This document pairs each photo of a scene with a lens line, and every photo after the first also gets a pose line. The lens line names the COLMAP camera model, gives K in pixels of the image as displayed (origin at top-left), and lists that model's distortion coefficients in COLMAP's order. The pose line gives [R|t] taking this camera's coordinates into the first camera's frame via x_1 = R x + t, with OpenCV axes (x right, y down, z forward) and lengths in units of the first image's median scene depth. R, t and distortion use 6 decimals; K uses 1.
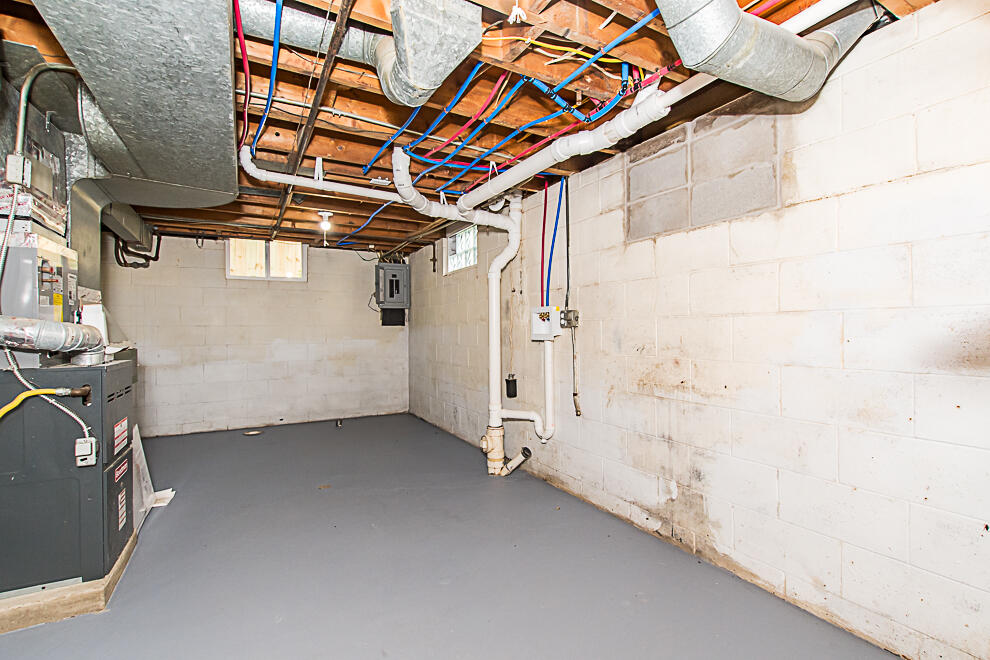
lens RADIAL K [[452.3, 0, 497.1], [0, 452.3, 328.6], [0, 0, 1]] dist [-0.001465, -0.000805]
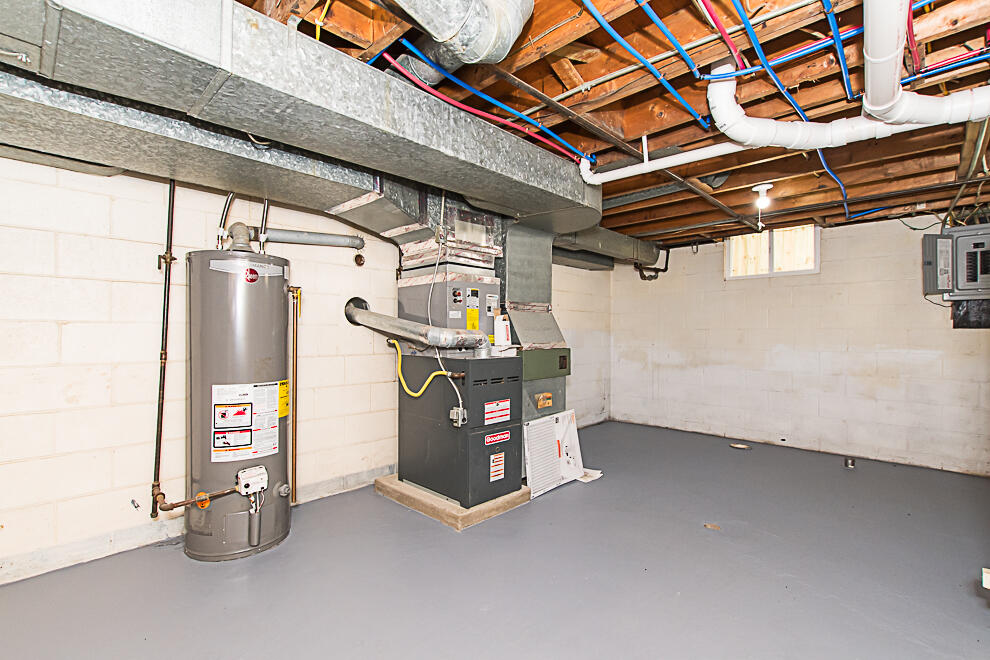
lens RADIAL K [[452.3, 0, 495.2], [0, 452.3, 330.2], [0, 0, 1]] dist [-0.001465, -0.000805]
pose [[0.282316, 0.000250, -0.959321, 0.191110], [-0.001798, 0.999998, -0.000268, -0.003030], [0.959320, 0.001801, 0.282316, 0.253344]]
